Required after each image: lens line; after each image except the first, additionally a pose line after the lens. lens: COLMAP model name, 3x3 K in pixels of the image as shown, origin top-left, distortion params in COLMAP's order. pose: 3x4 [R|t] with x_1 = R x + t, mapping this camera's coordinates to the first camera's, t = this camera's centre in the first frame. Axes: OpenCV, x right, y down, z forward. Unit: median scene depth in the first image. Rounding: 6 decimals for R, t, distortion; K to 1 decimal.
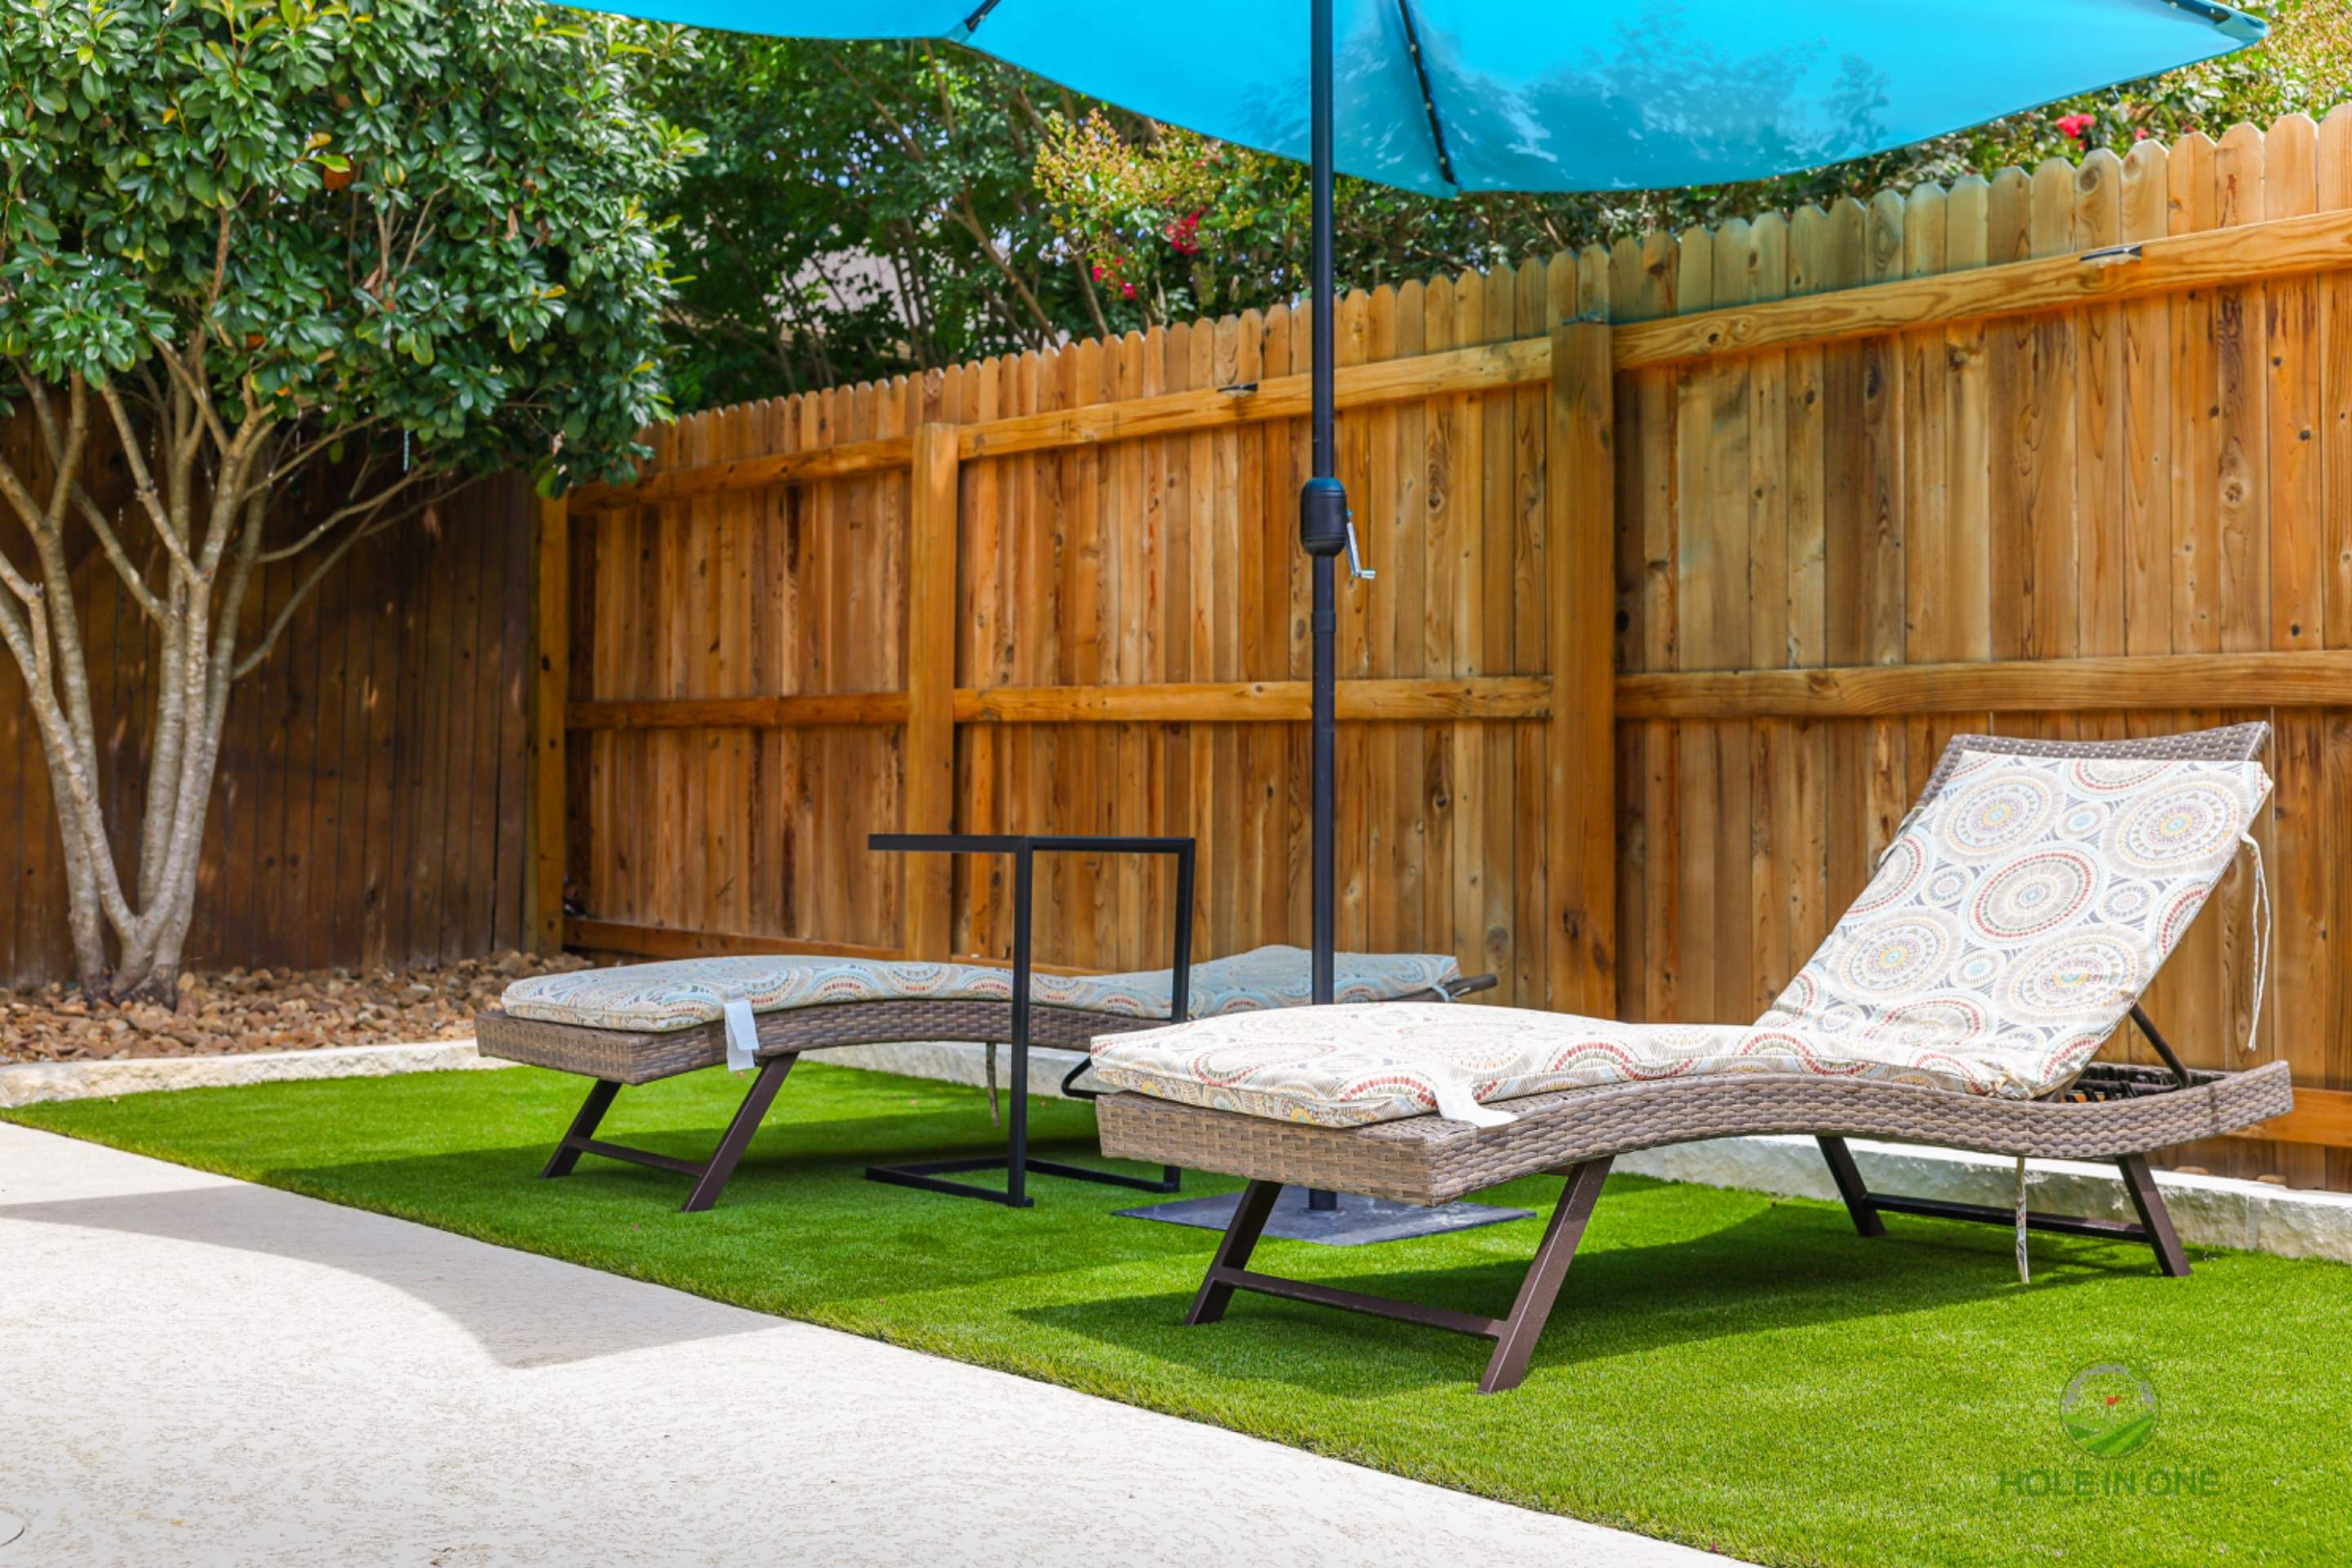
lens RADIAL K [[2754.8, 0, 1181.0], [0, 2754.8, 759.0], [0, 0, 1]] dist [0.011158, 0.005051]
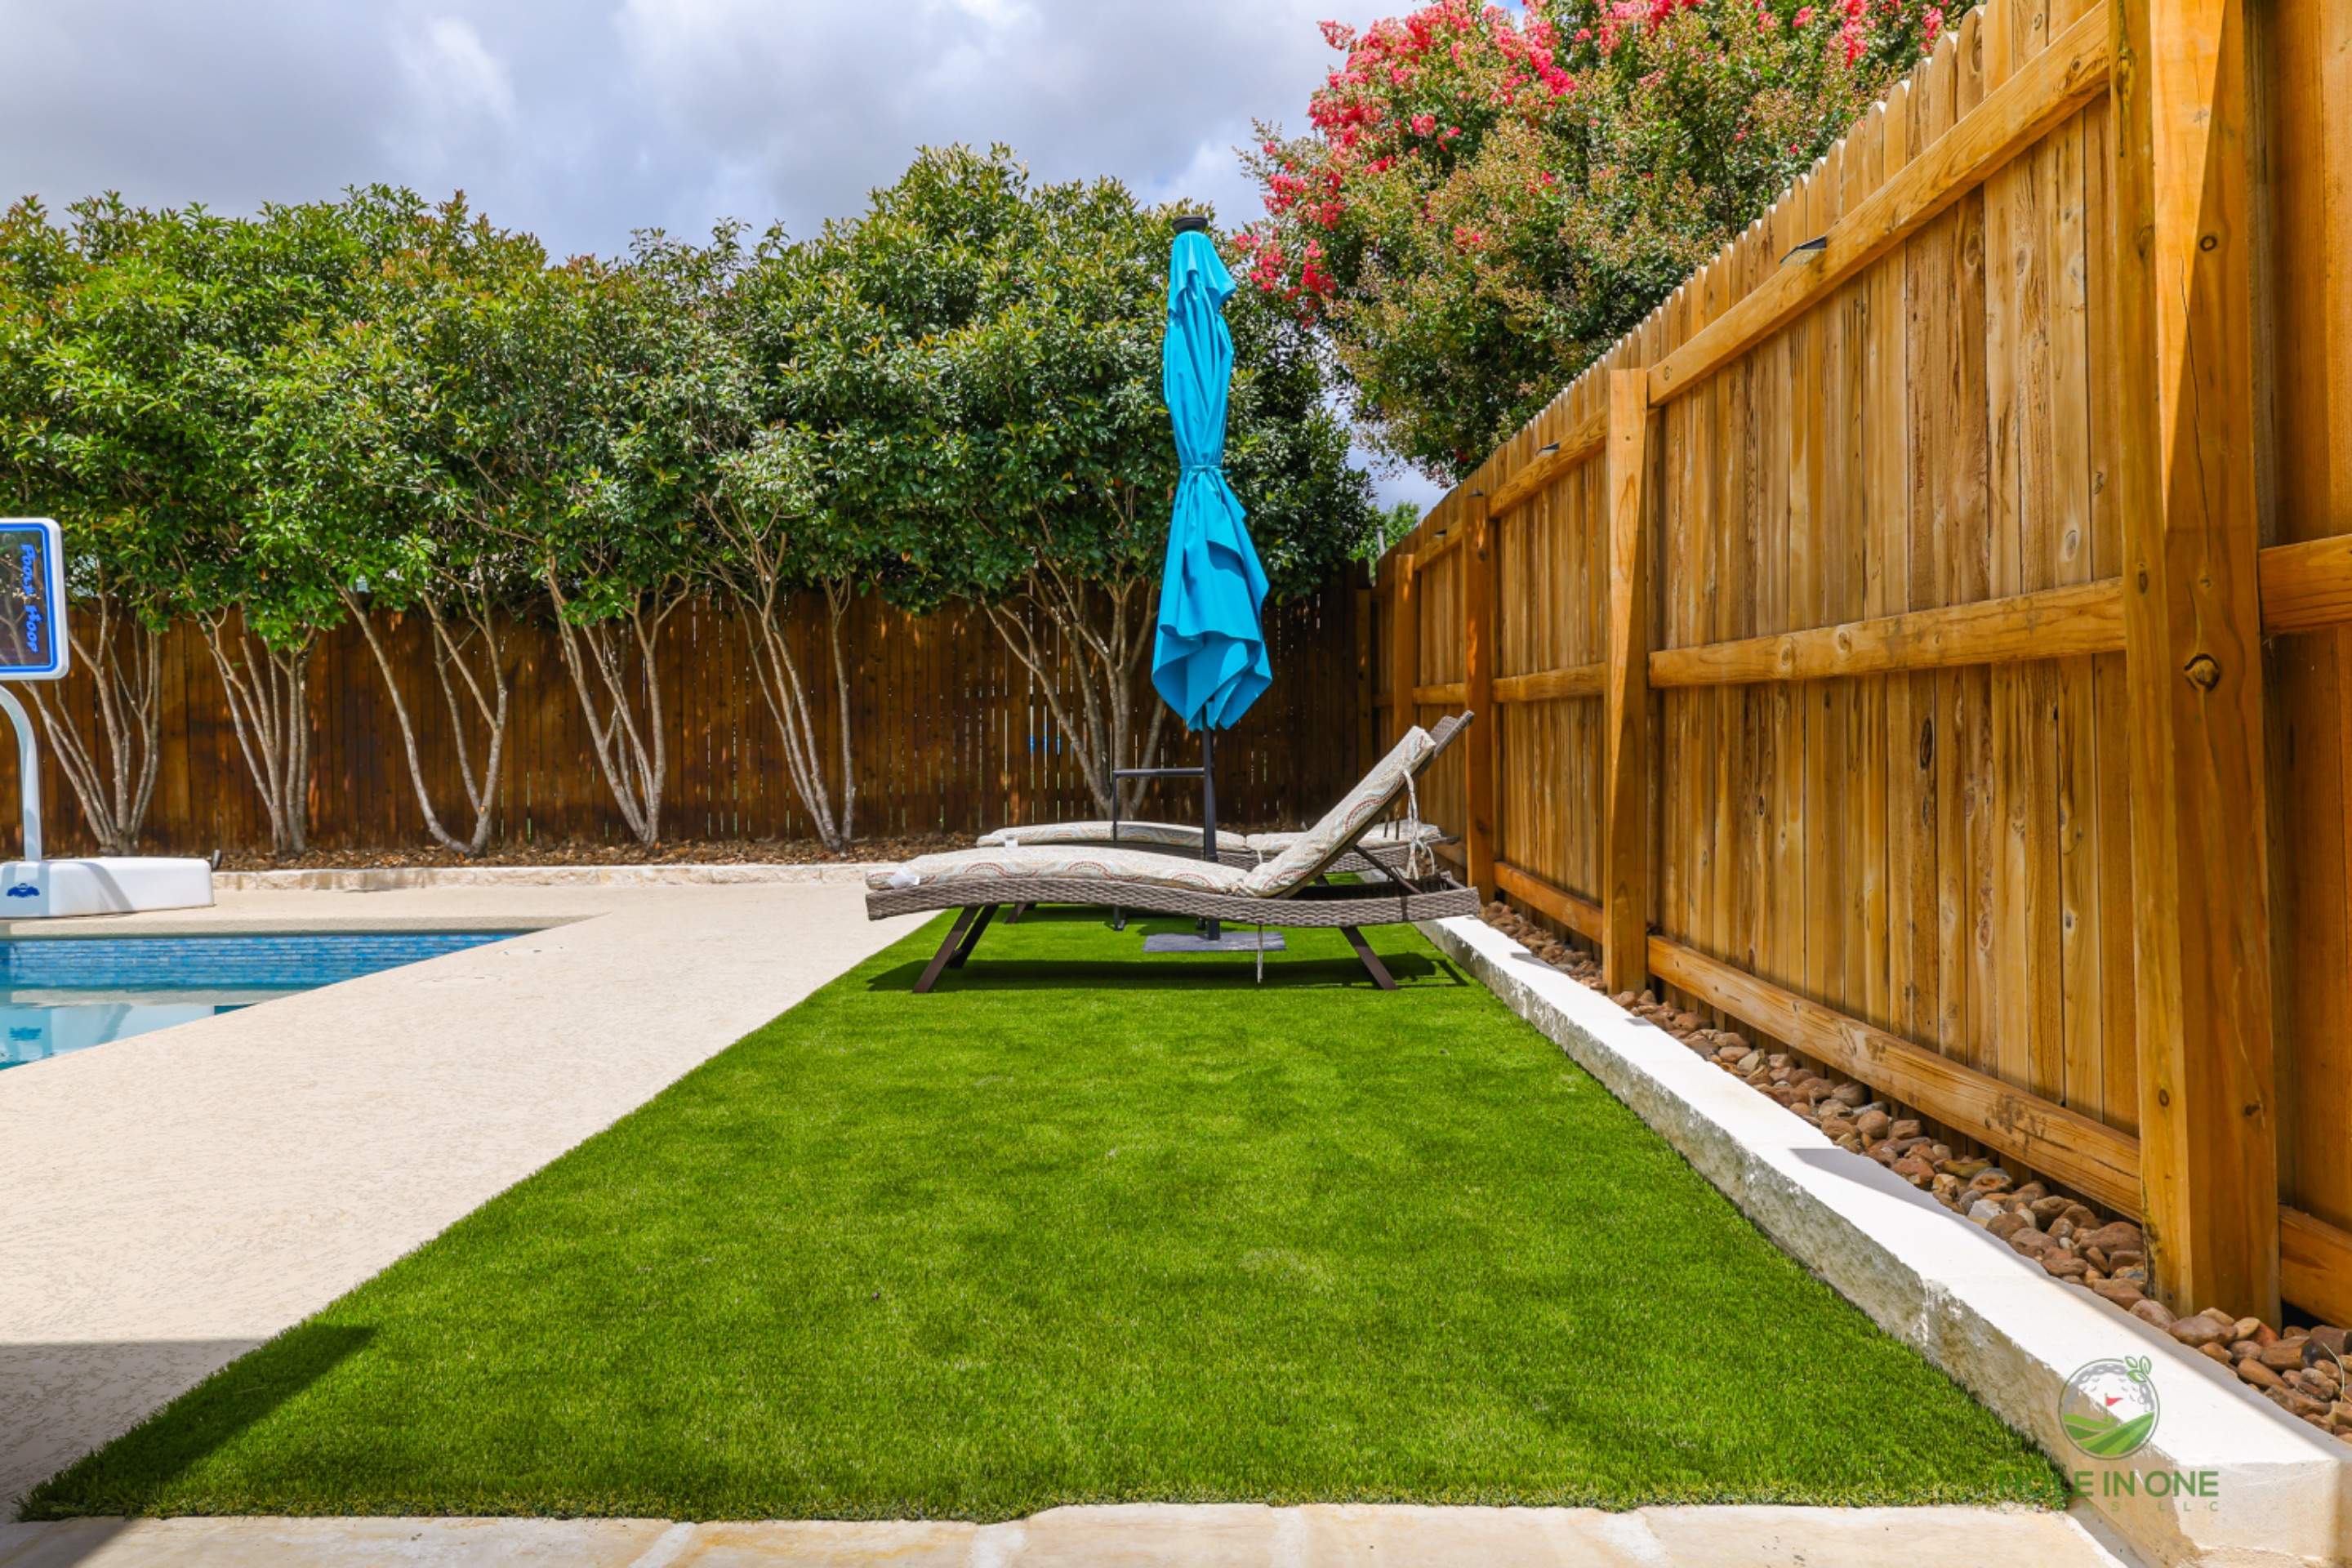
lens RADIAL K [[1582.1, 0, 1175.1], [0, 1582.1, 785.5], [0, 0, 1]] dist [0.038812, 0.004739]
pose [[0.749583, -0.001209, -0.661910, 0.659032], [0.037122, 0.998501, 0.040215, -0.009085], [0.660869, -0.054716, 0.748504, 0.025020]]
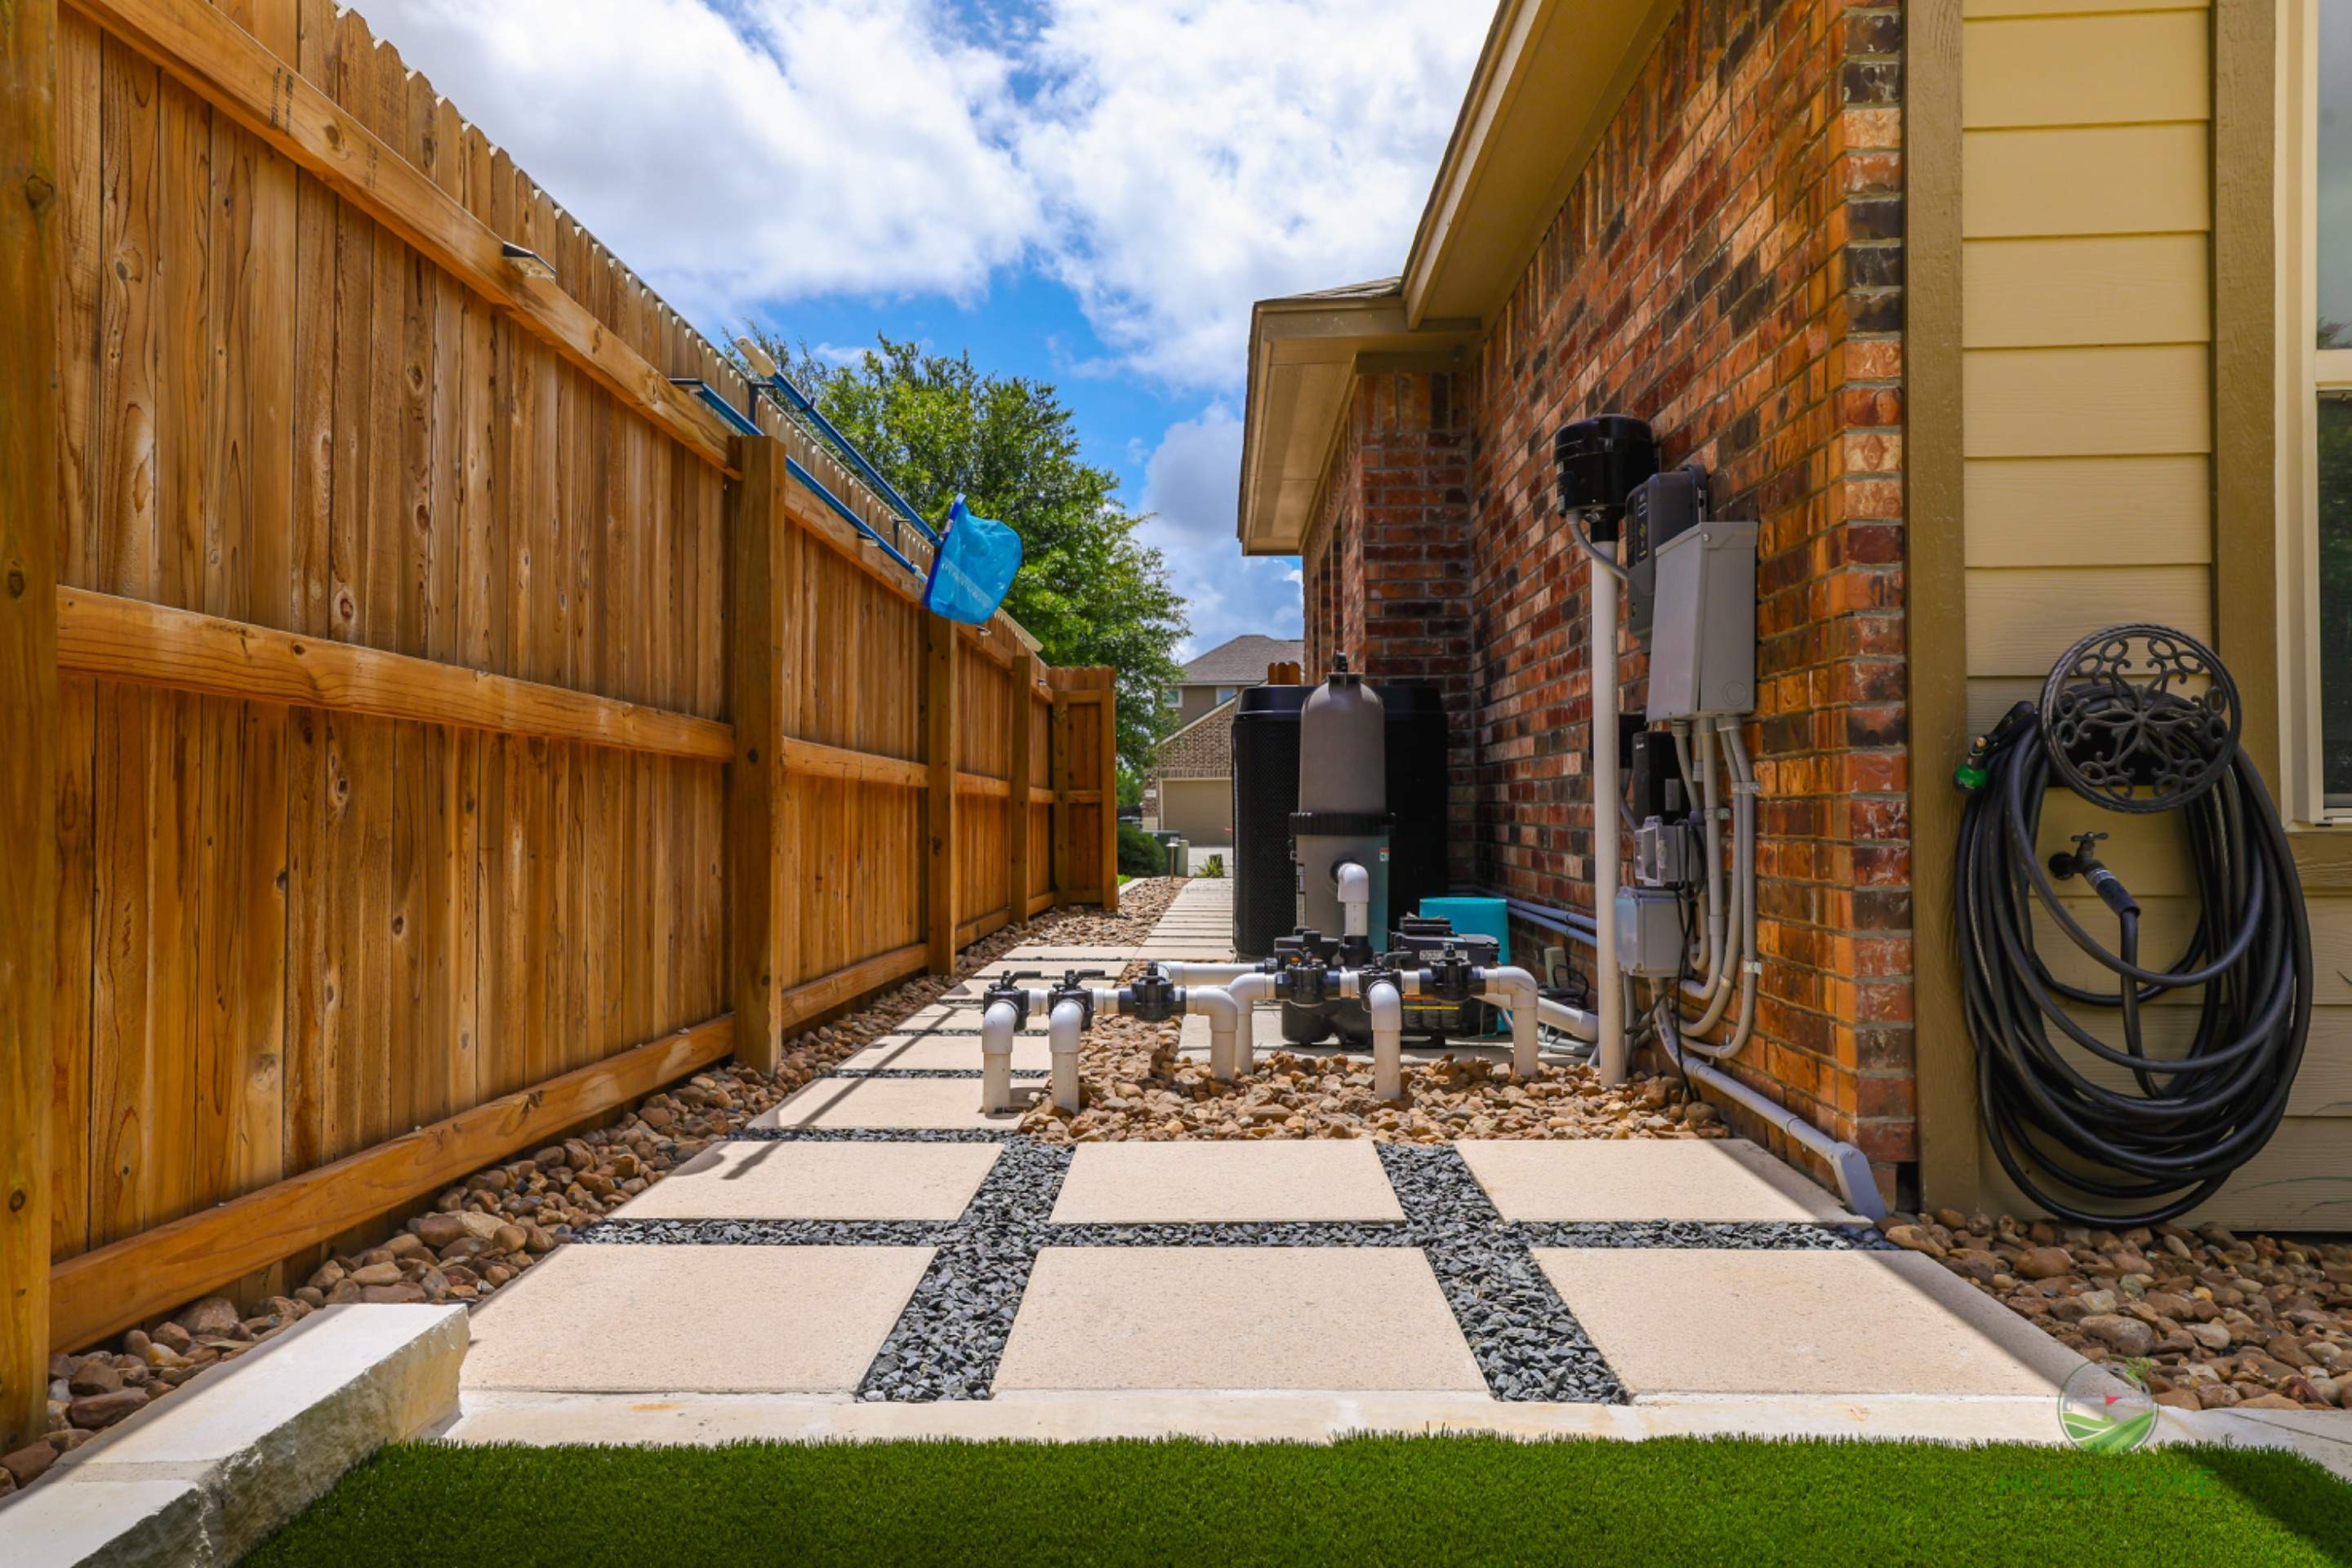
lens RADIAL K [[1568.8, 0, 1182.8], [0, 1568.8, 785.6], [0, 0, 1]] dist [0.045713, -0.003416]
pose [[-0.749766, 0.009393, 0.661637, 0.309961], [-0.015774, 0.999361, -0.032064, 0.007615], [-0.661515, -0.034477, -0.749139, 0.421082]]
